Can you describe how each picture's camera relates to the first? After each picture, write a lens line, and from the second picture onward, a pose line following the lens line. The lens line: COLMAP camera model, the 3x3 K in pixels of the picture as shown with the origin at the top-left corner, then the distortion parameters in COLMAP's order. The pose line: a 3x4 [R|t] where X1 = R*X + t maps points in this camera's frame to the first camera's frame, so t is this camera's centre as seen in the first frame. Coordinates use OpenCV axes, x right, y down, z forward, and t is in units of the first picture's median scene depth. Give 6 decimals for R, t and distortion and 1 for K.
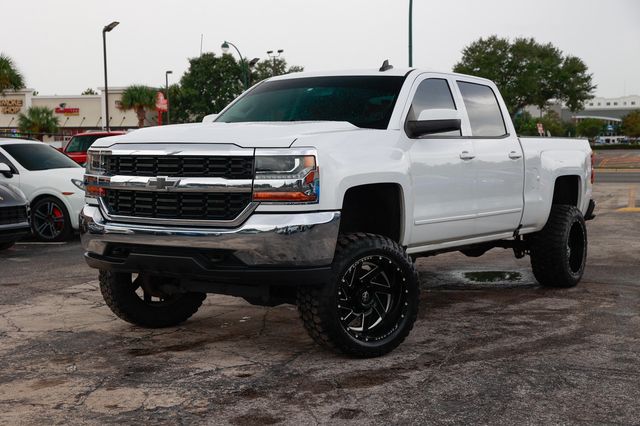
lens RADIAL K [[1042.1, 0, 323.3], [0, 1042.1, 228.7], [0, 0, 1]] dist [0.121154, -0.008216]
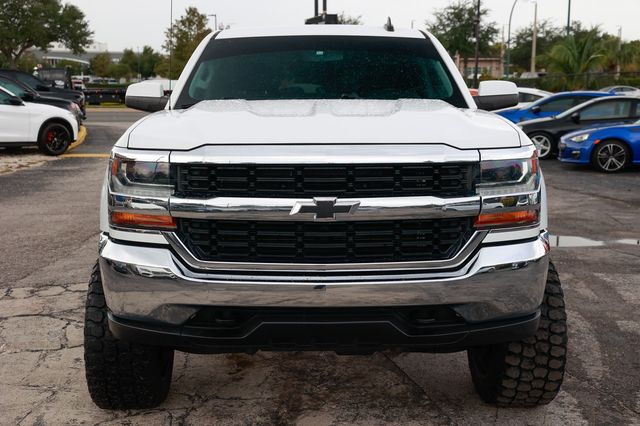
lens RADIAL K [[871.8, 0, 320.0], [0, 871.8, 213.0], [0, 0, 1]] dist [0.115099, 0.011507]
pose [[0.843755, -0.082963, 0.530278, -0.418210], [0.046017, 0.995525, 0.082532, -0.080844], [-0.534753, -0.045235, 0.843797, 0.532426]]
